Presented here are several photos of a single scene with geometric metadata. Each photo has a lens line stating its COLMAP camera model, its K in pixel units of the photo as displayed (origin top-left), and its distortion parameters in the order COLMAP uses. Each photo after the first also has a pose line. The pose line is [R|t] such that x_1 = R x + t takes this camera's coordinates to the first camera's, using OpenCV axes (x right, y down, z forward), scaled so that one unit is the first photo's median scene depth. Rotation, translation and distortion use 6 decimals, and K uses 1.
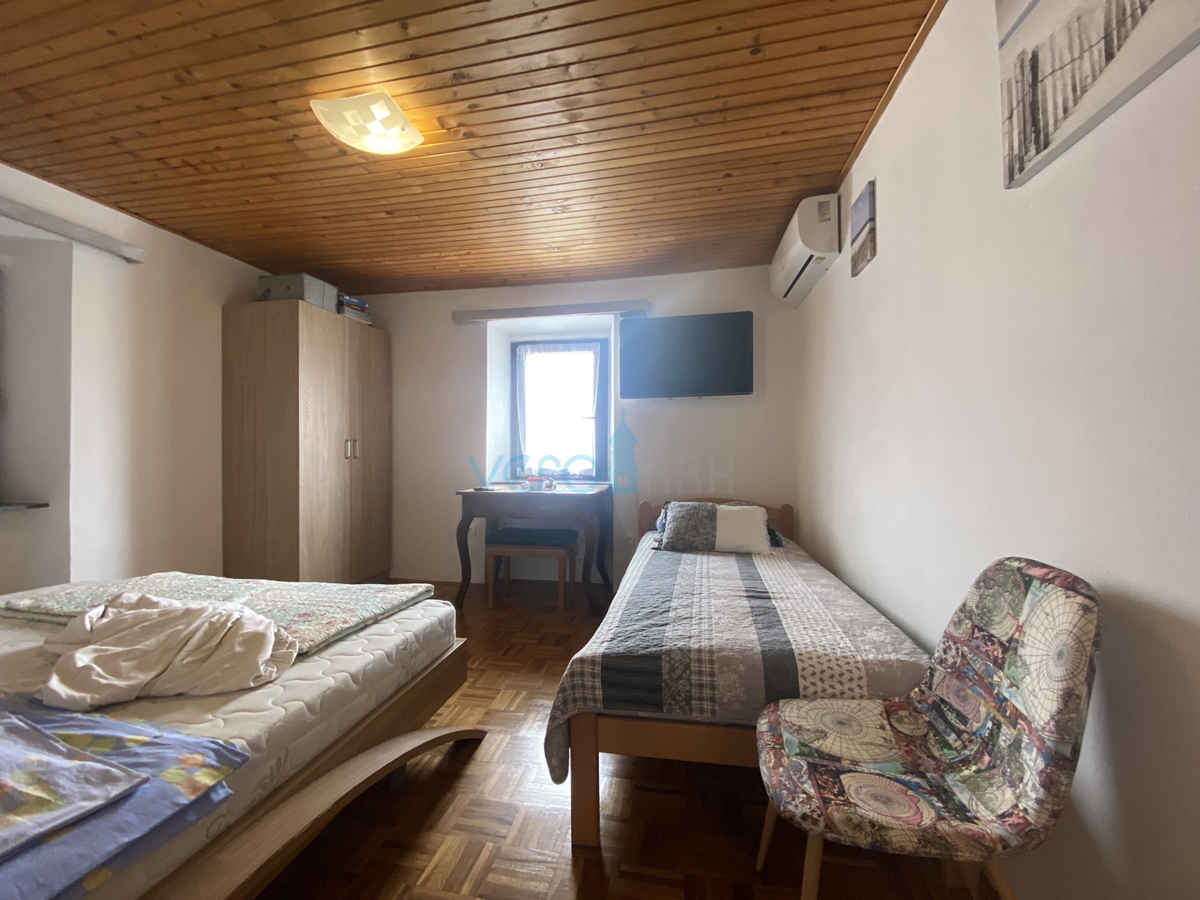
lens RADIAL K [[486.6, 0, 616.0], [0, 486.6, 444.7], [0, 0, 1]] dist [0.029914, -0.023157]
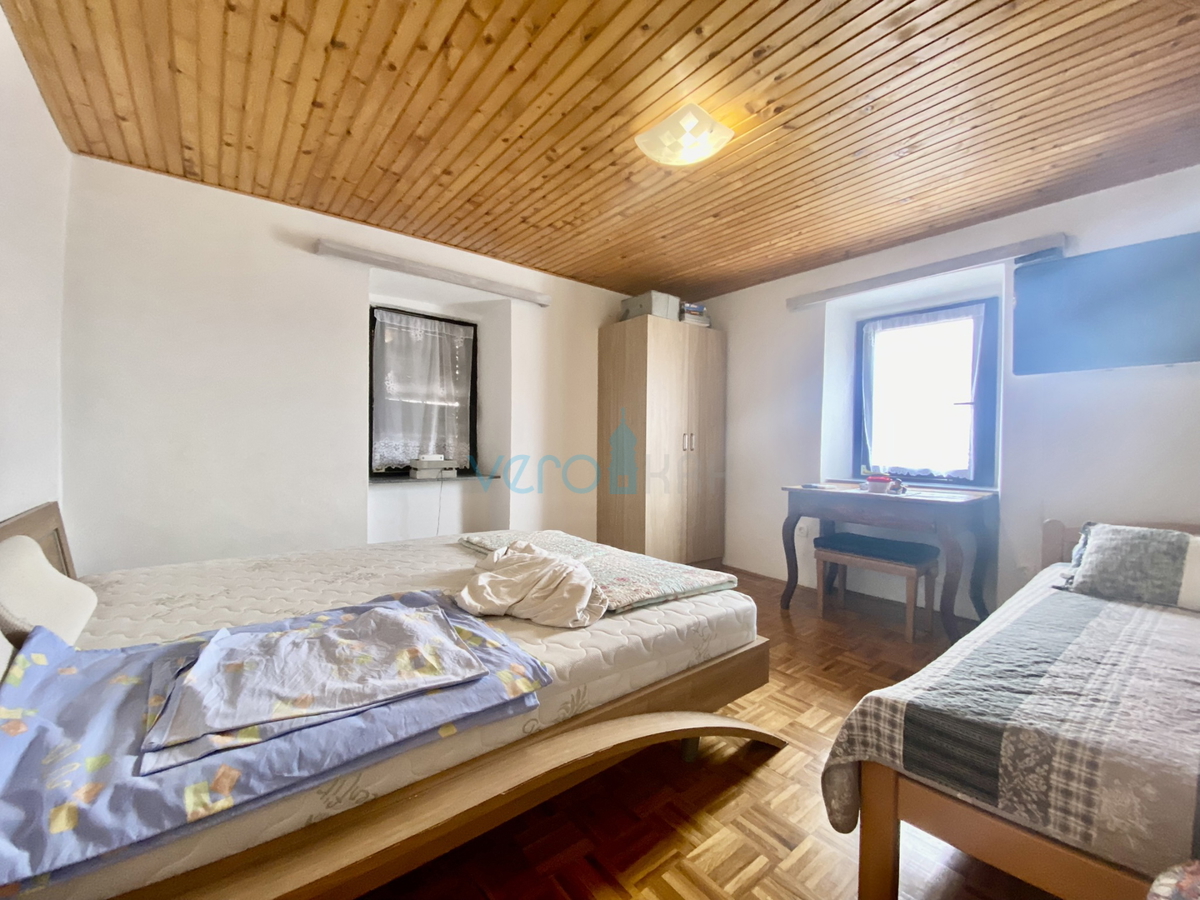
lens RADIAL K [[495.8, 0, 606.9], [0, 495.8, 446.0], [0, 0, 1]] dist [0.029526, -0.024452]
pose [[0.758420, 0.013607, -0.651625, 0.100814], [-0.005423, 0.999879, 0.014568, 0.005200], [0.651744, -0.007515, 0.758402, 0.060293]]
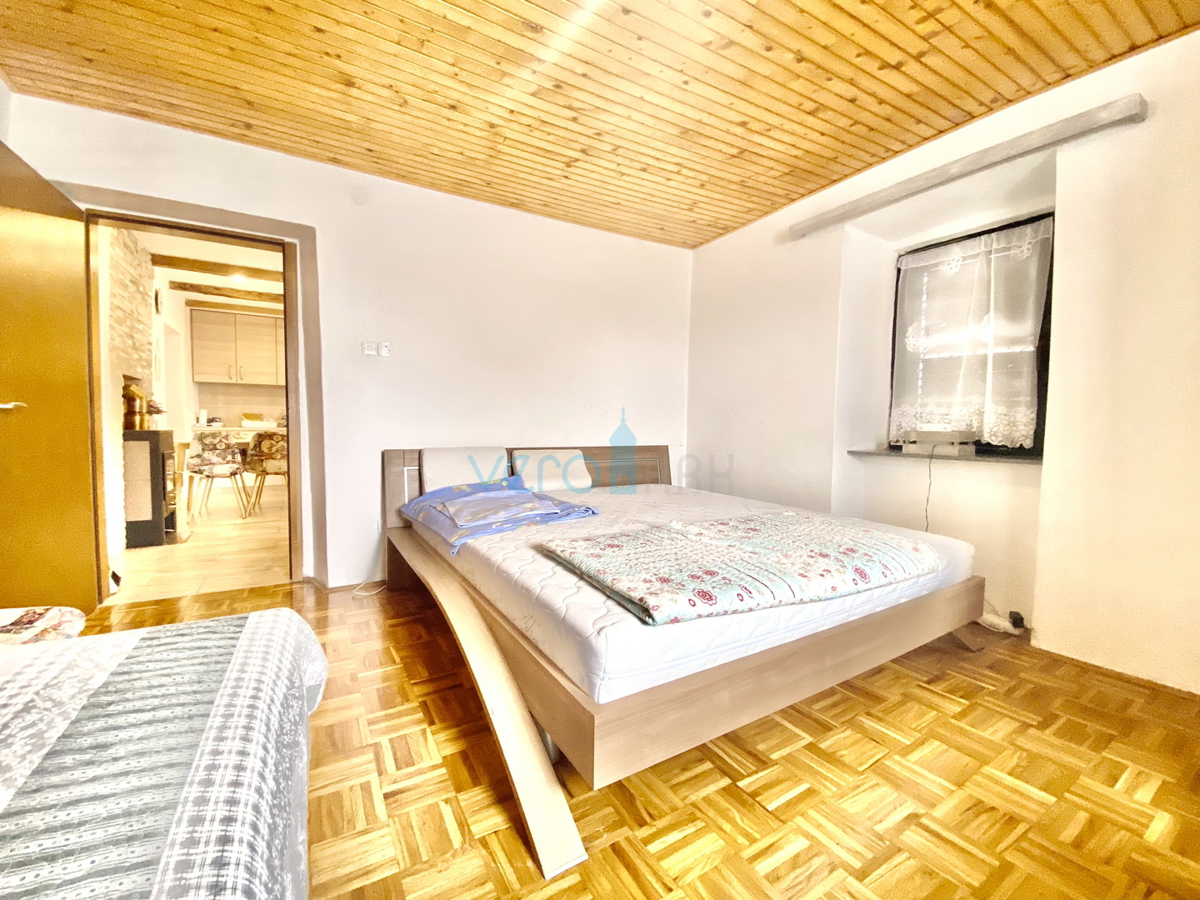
lens RADIAL K [[498.6, 0, 600.0], [0, 498.6, 450.0], [0, 0, 1]] dist [0.000206, -0.000205]
pose [[-0.762575, 0.030919, -0.646160, 0.045381], [0.001299, 0.998928, 0.046267, 0.081778], [0.646898, 0.034443, -0.761798, 1.583619]]
